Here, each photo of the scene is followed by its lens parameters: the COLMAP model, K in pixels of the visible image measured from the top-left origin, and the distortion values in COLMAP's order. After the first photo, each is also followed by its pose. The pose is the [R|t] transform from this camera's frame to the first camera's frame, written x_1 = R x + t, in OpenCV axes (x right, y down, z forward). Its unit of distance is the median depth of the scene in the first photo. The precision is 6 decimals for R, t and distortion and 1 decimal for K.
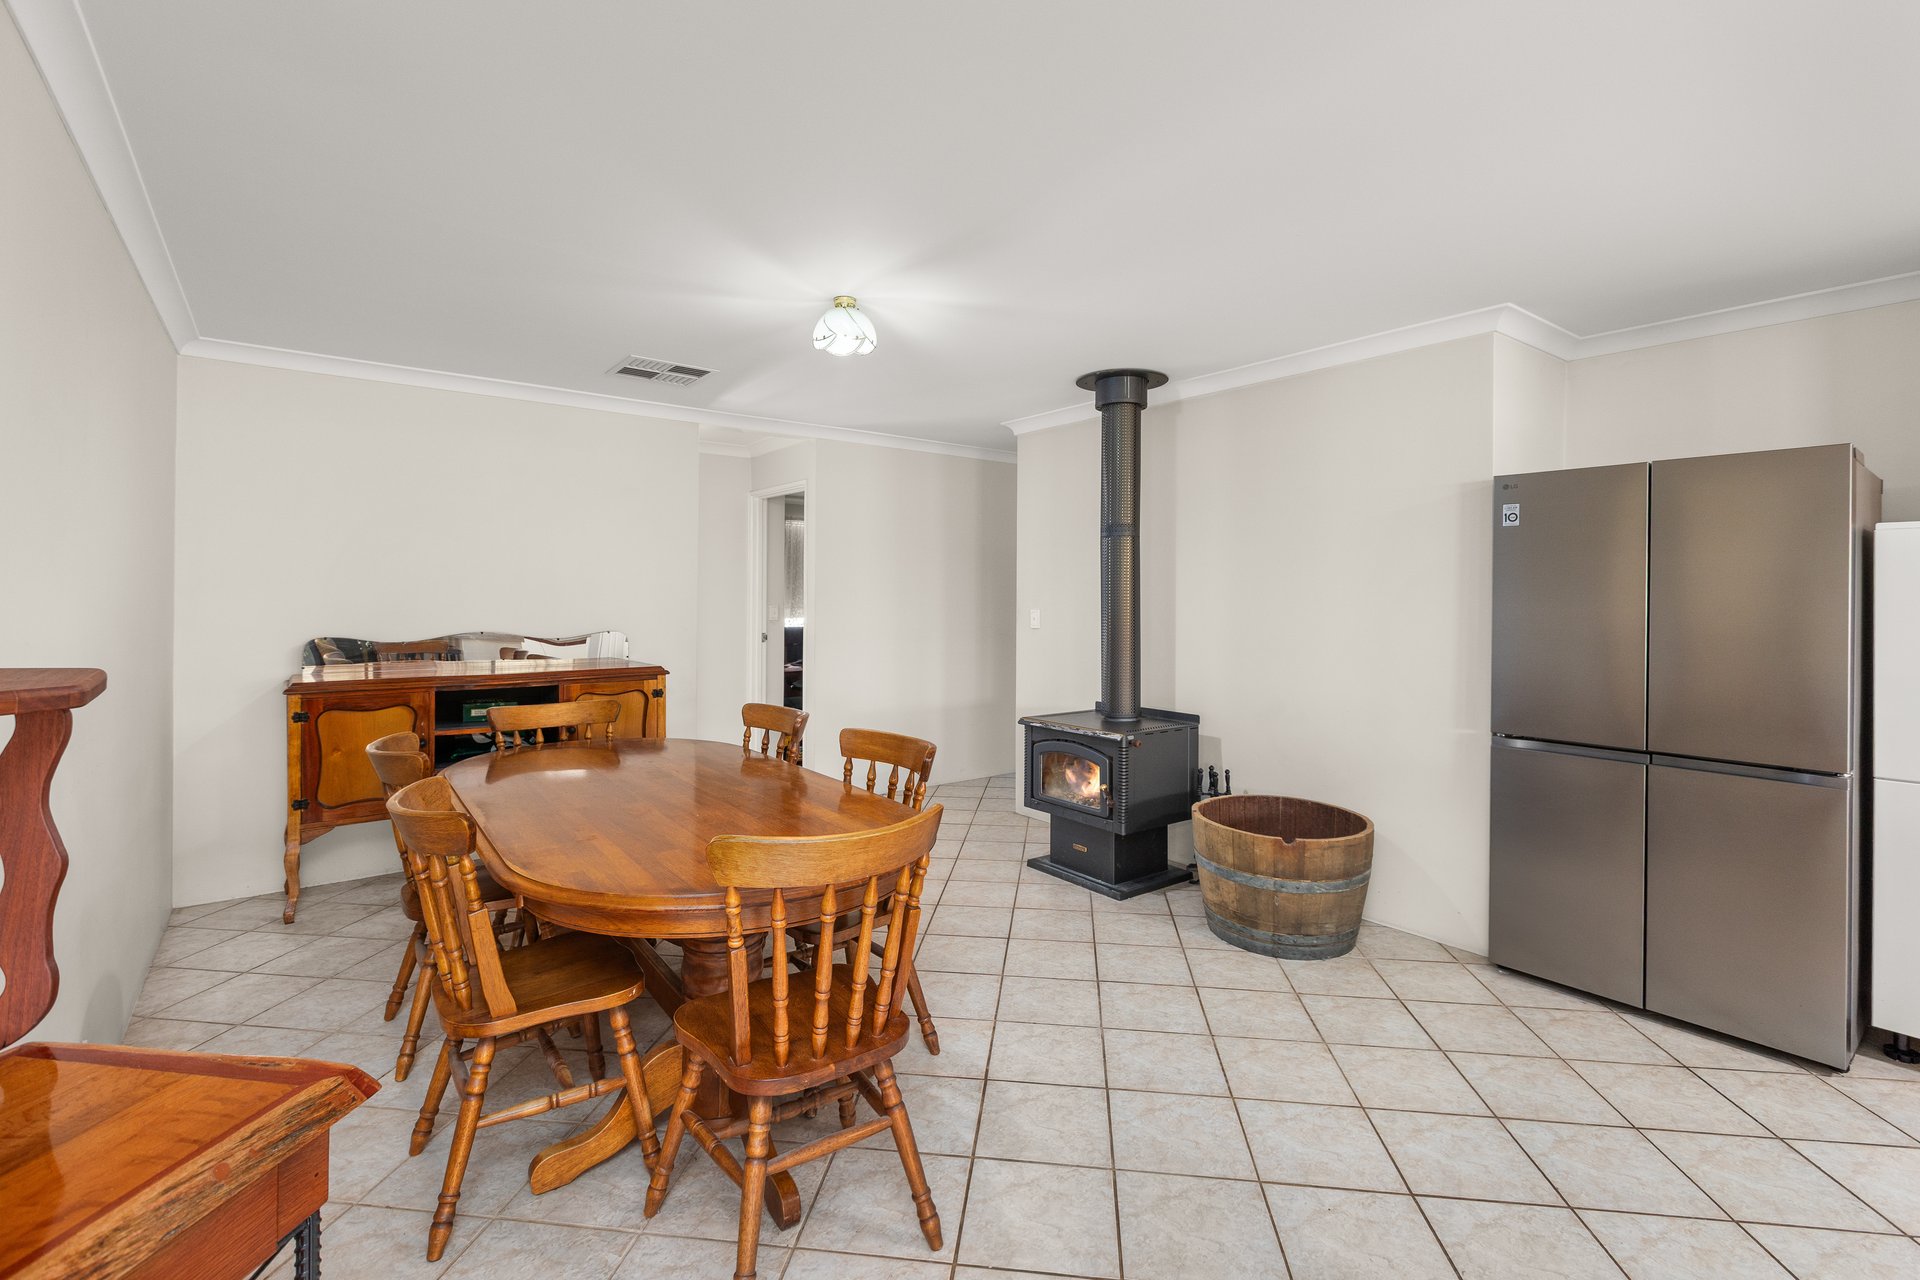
lens RADIAL K [[855.9, 0, 963.0], [0, 855.9, 596.5], [0, 0, 1]] dist [0.000403, 0.000336]
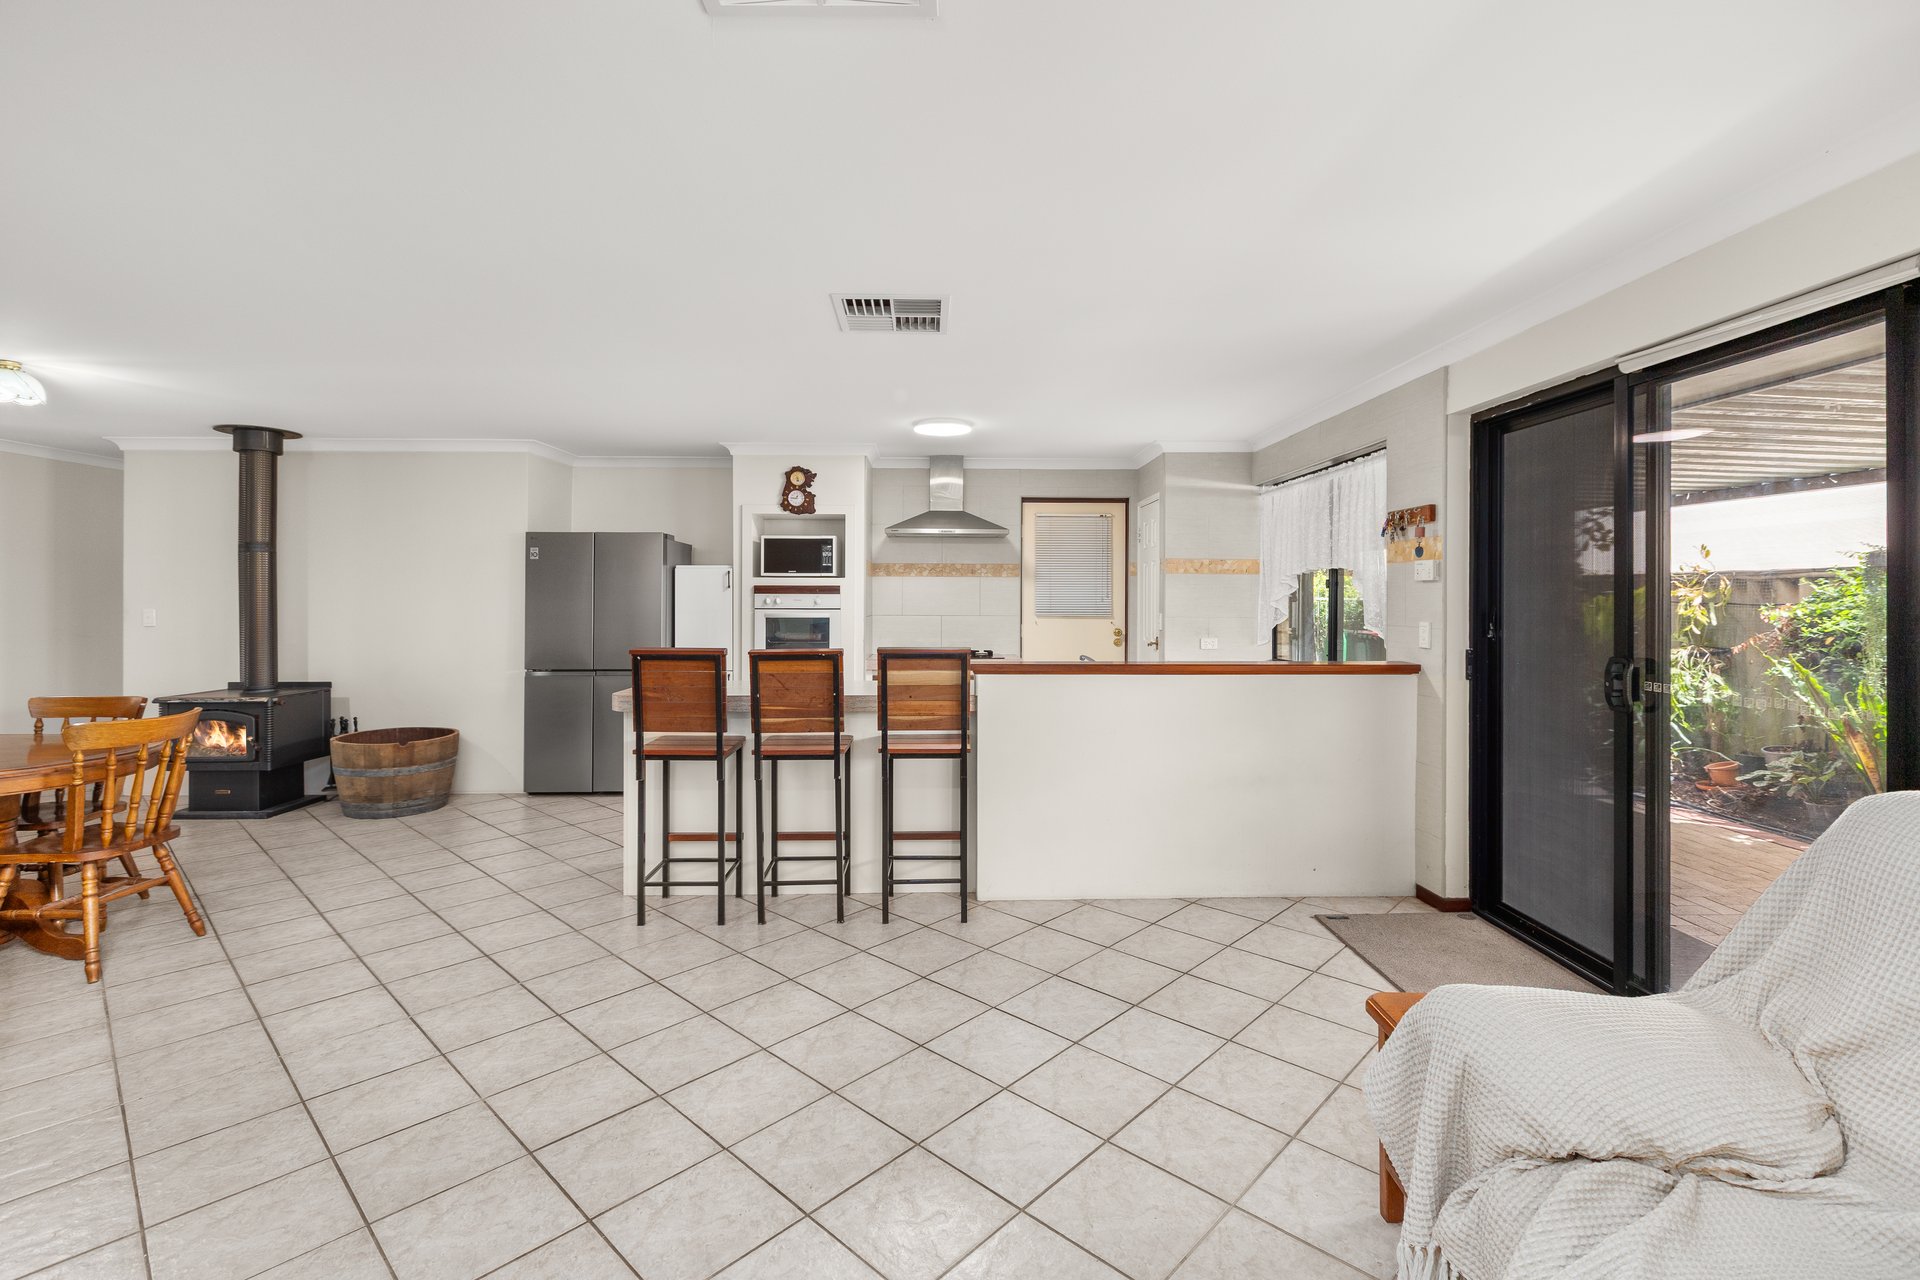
lens RADIAL K [[855.9, 0, 963.0], [0, 855.9, 596.5], [0, 0, 1]] dist [0.000403, 0.000336]
pose [[0.585670, -0.002688, 0.810545, -0.271644], [0.001998, 0.999996, 0.001873, -0.001575], [-0.810547, 0.000523, 0.585673, -0.703524]]
